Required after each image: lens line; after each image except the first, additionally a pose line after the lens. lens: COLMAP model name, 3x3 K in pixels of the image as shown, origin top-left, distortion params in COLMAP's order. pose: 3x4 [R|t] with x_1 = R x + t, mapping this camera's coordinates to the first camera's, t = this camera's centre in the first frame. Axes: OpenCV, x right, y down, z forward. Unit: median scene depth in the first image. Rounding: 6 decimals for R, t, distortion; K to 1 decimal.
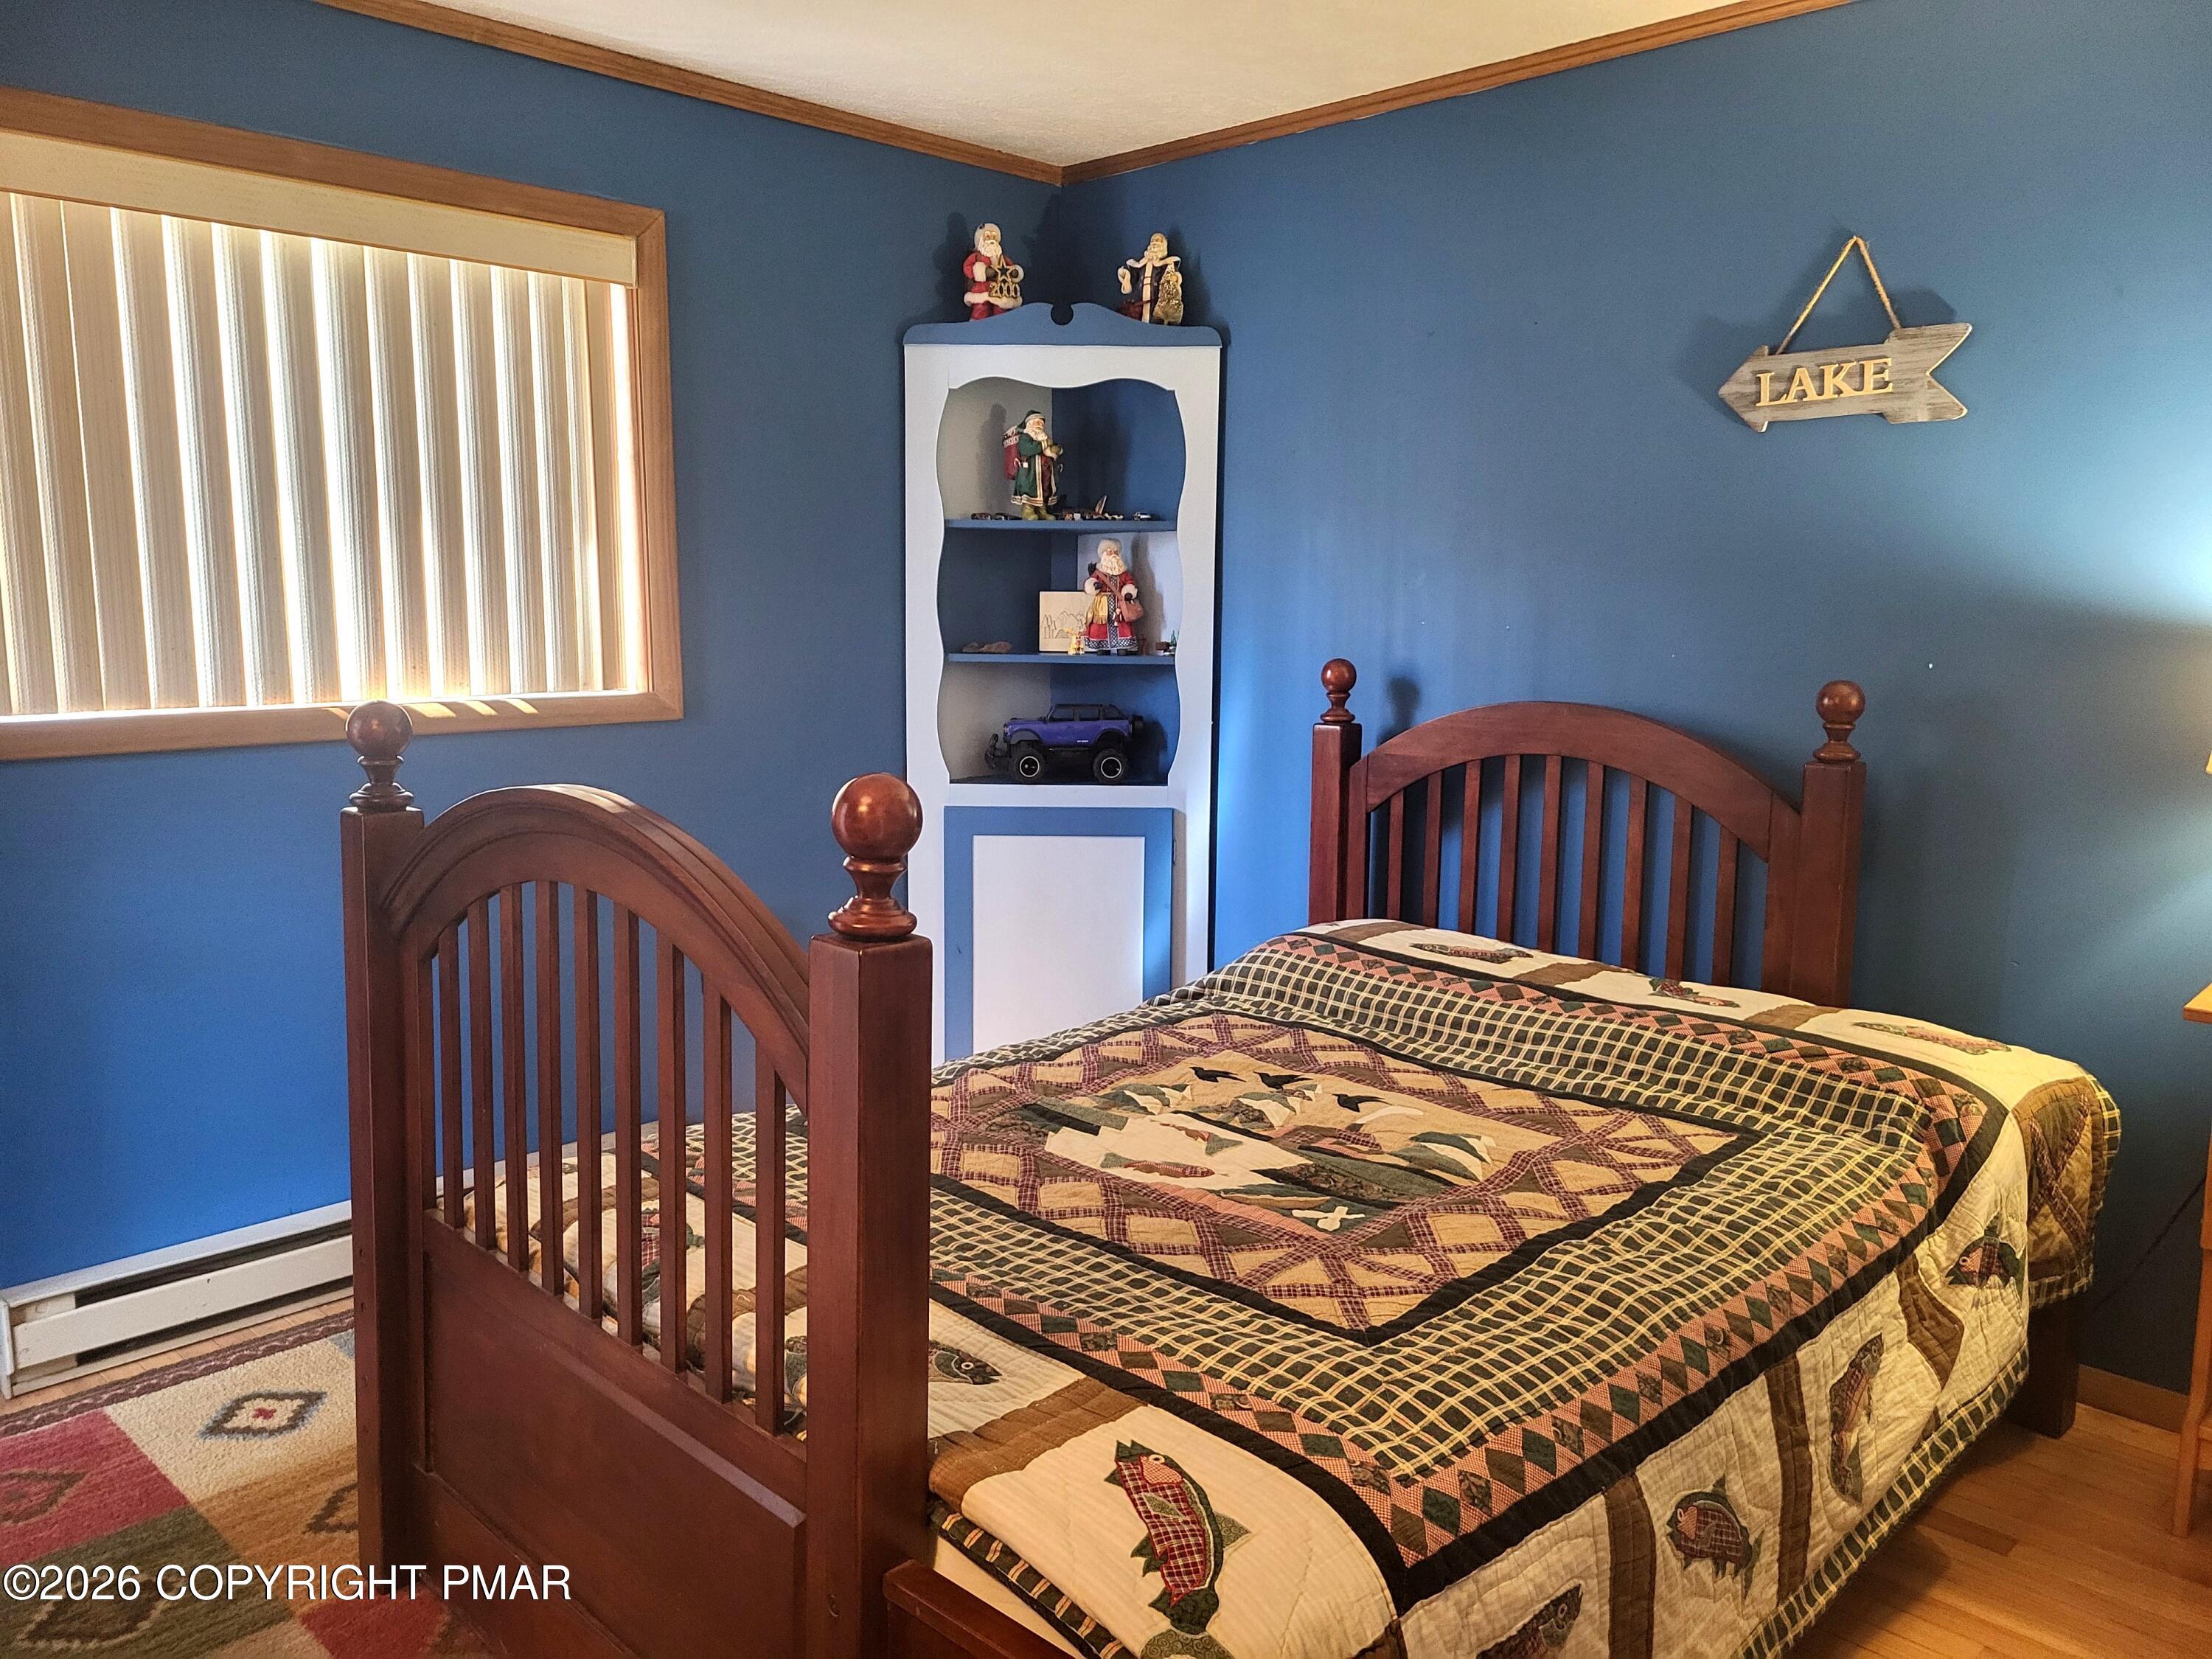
lens RADIAL K [[1683.6, 0, 1106.0], [0, 1683.6, 829.5], [0, 0, 1]] dist [0.066490, -0.013921]
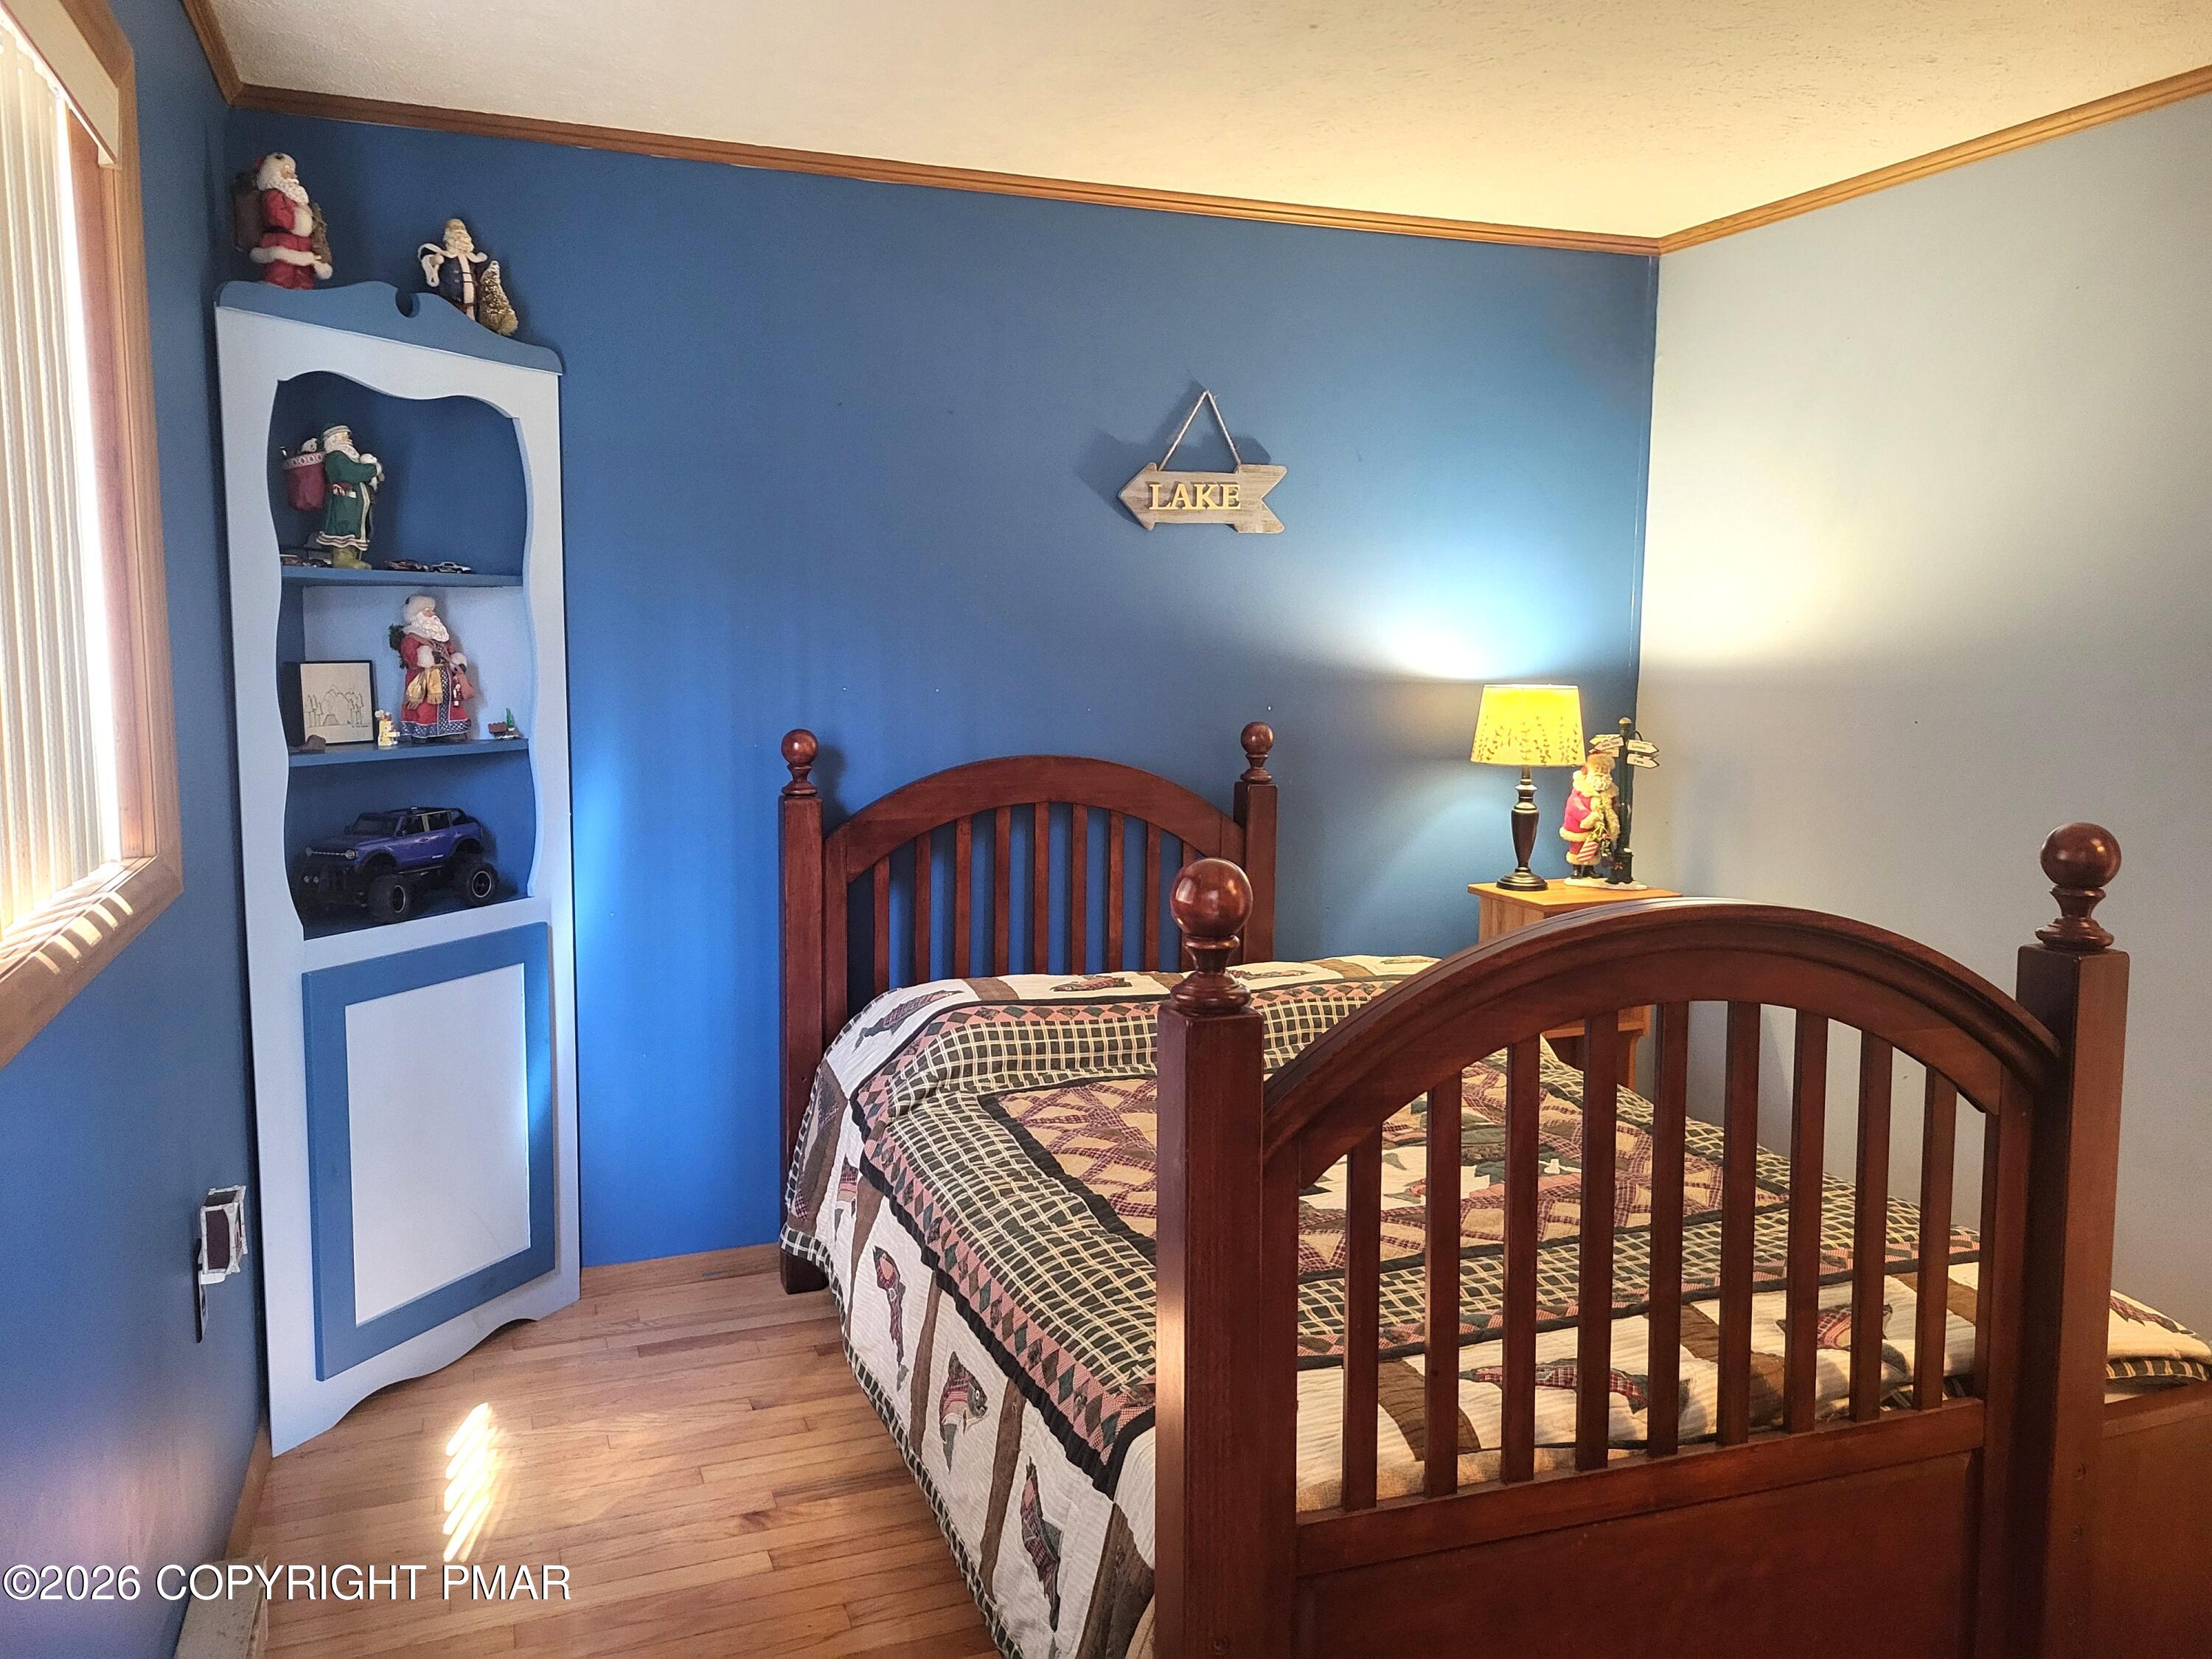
lens RADIAL K [[1677.4, 0, 1106.0], [0, 1677.4, 829.5], [0, 0, 1]] dist [0.034498, -0.003474]
pose [[0.409892, -0.115441, 0.904799, -0.768283], [0.128610, 0.989363, 0.067967, -0.101692], [-0.903022, 0.088507, 0.420379, 0.522607]]
